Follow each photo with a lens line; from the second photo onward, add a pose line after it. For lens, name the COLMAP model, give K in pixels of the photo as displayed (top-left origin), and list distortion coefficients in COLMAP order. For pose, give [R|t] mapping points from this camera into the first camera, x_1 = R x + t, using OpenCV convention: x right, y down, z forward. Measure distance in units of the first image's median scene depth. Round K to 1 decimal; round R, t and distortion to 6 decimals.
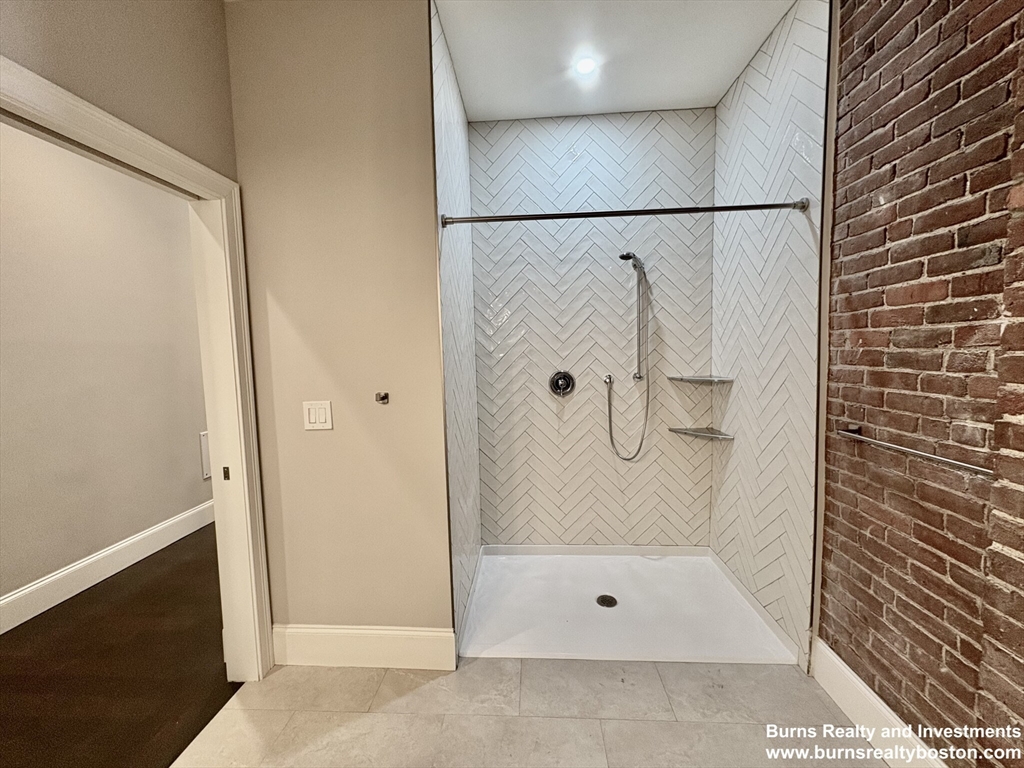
lens RADIAL K [[408.3, 0, 512.7], [0, 408.3, 382.3], [0, 0, 1]] dist [0.002475, -0.000335]
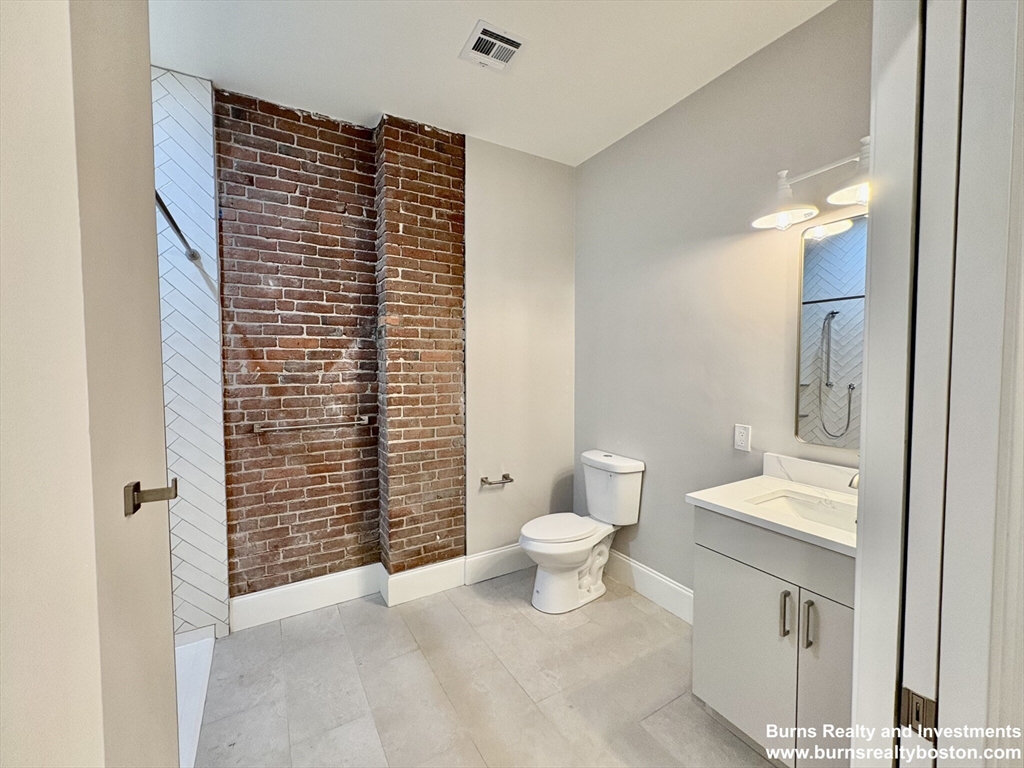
lens RADIAL K [[408.3, 0, 512.7], [0, 408.3, 383.8], [0, 0, 1]] dist [0.002475, -0.000335]
pose [[-0.550465, -0.010672, 0.834790, -1.041458], [0.084737, 0.994040, 0.068584, -0.073960], [-0.830547, 0.108491, -0.546280, 1.169895]]
